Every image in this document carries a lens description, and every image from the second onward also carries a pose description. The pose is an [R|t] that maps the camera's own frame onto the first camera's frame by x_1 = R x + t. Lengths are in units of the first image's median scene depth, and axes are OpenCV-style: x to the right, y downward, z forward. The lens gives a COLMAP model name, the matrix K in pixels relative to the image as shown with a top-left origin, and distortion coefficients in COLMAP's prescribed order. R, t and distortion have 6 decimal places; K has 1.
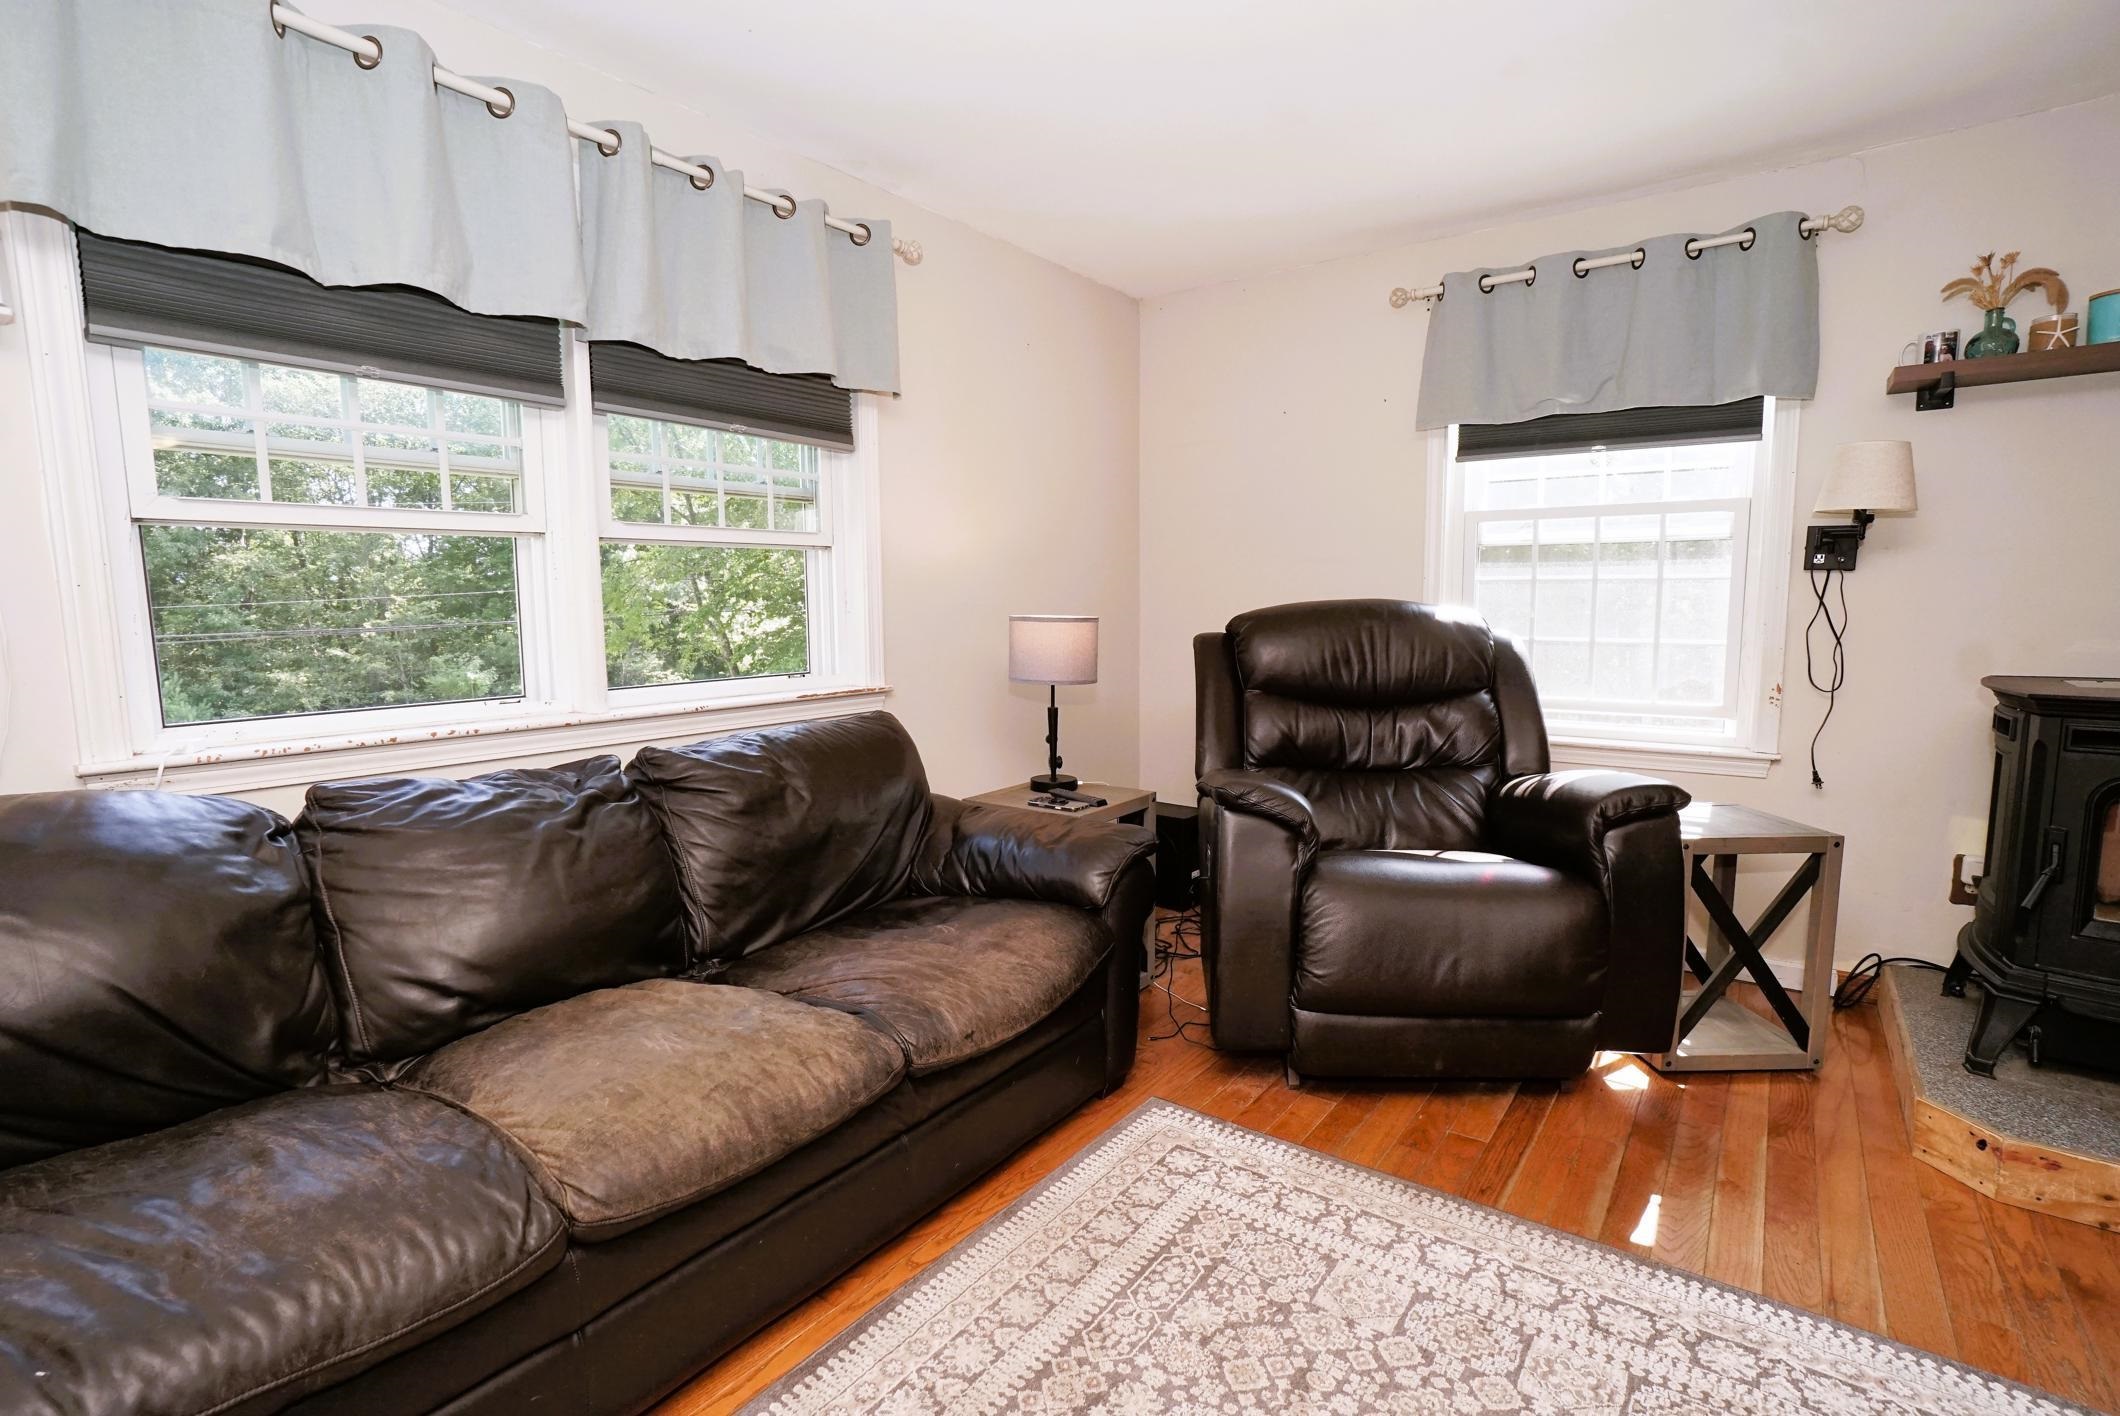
lens RADIAL K [[1019.8, 0, 1036.9], [0, 1019.8, 722.2], [0, 0, 1]] dist [-0.026746, 0.007078]
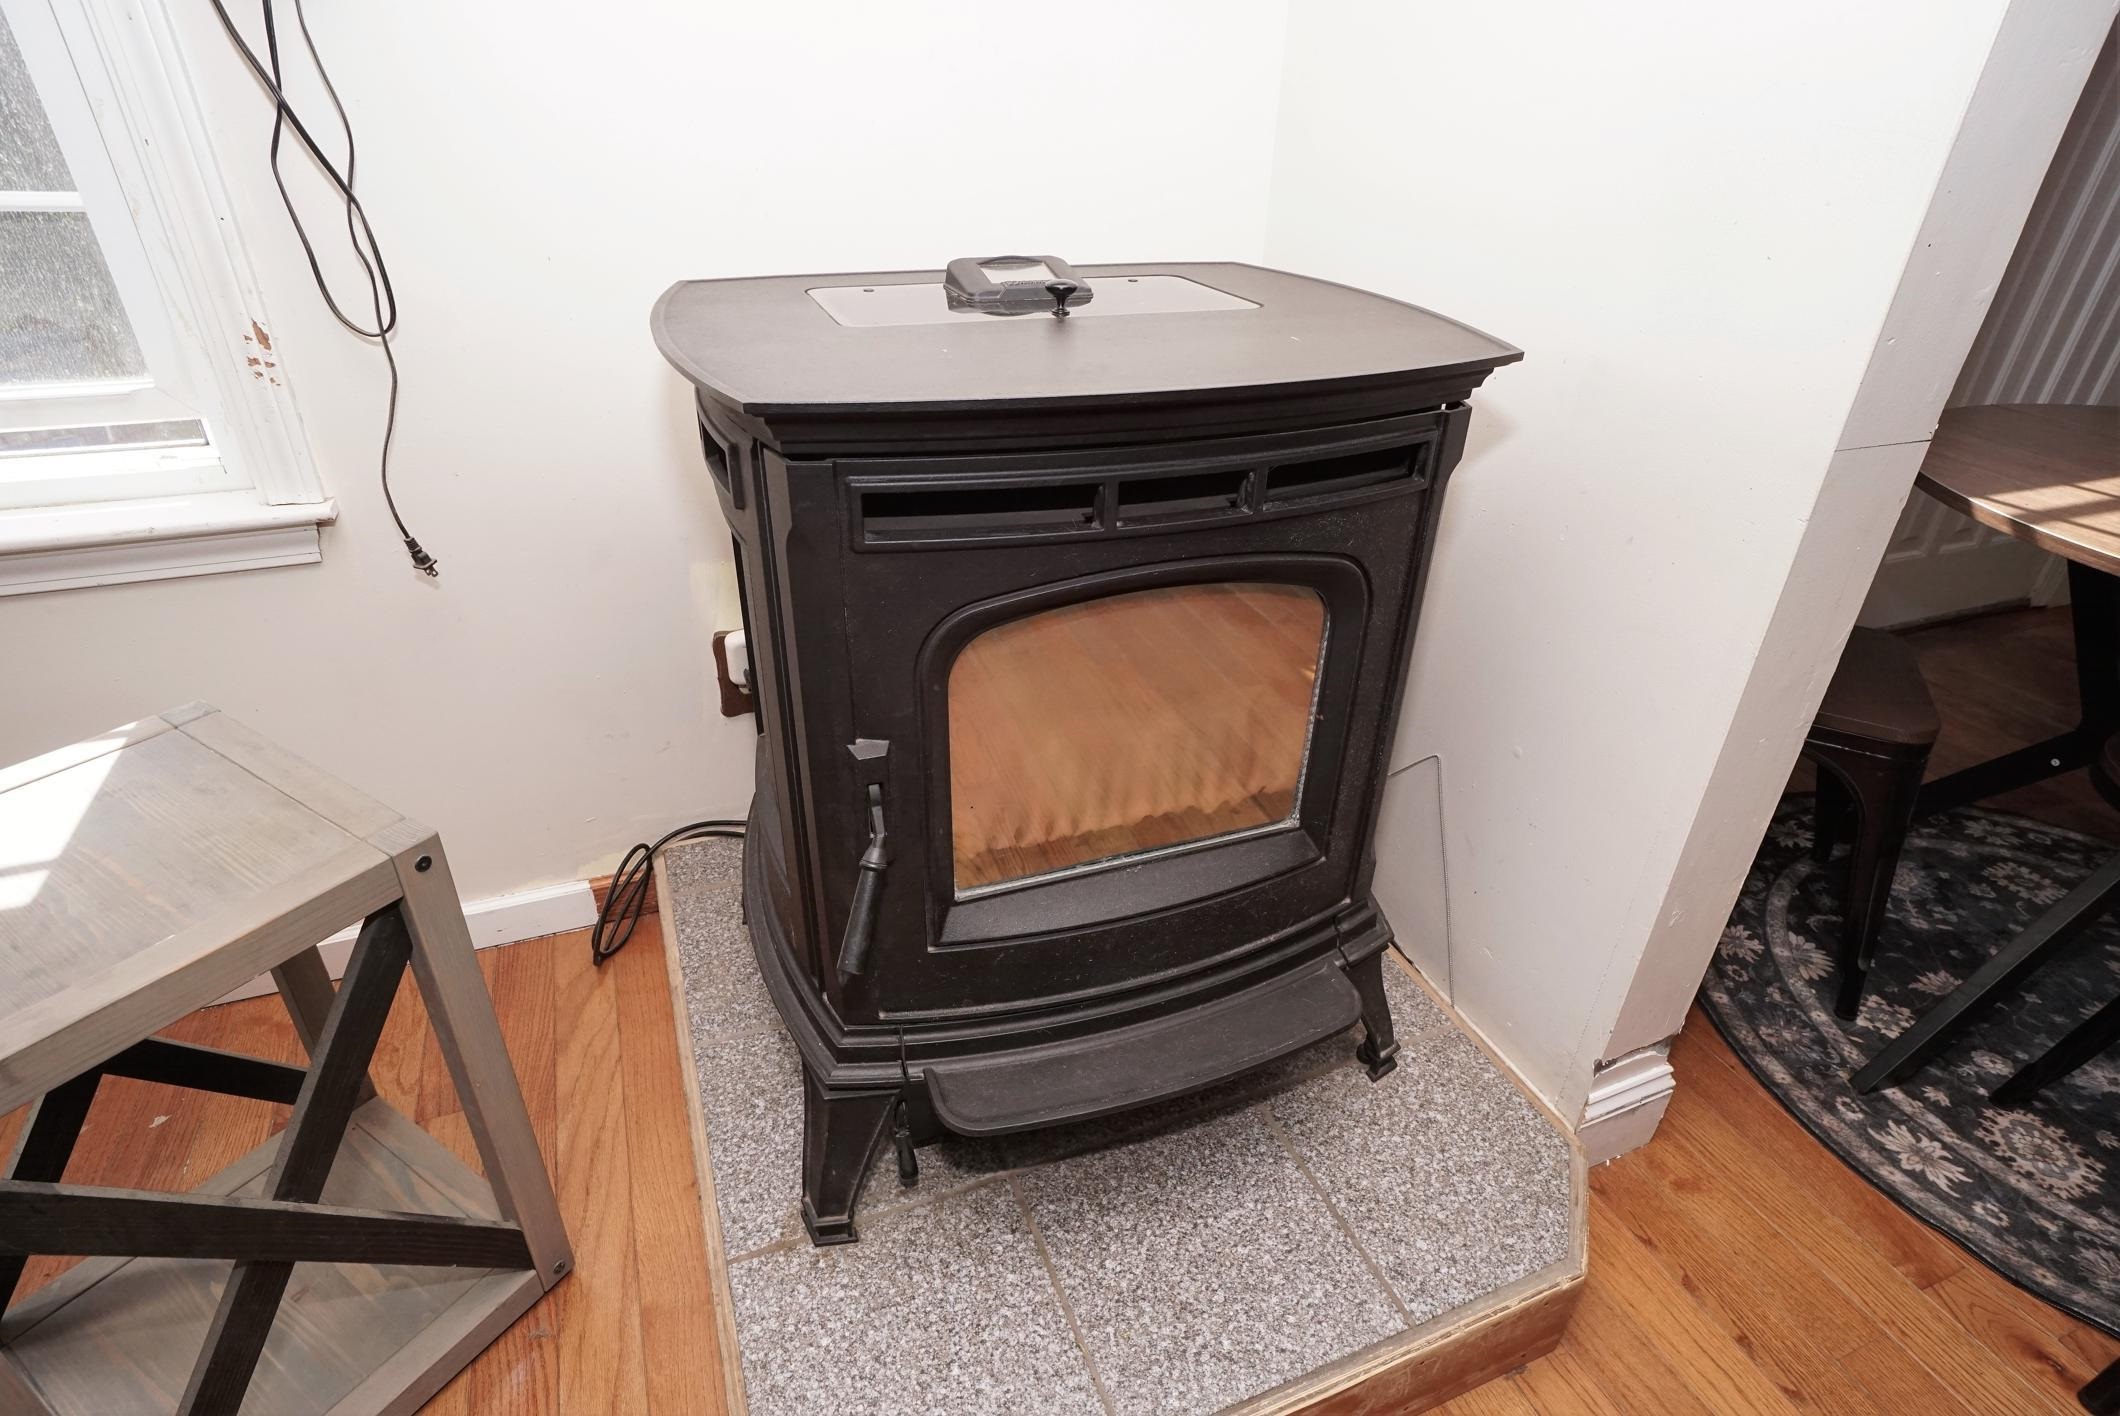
lens RADIAL K [[1044.8, 0, 1042.9], [0, 1044.8, 694.1], [0, 0, 1]] dist [-0.035483, 0.006379]
pose [[0.530876, -0.409984, 0.741676, 0.597220], [0.074457, 0.894367, 0.441094, -0.064517], [-0.844172, -0.178943, 0.505324, 0.579785]]
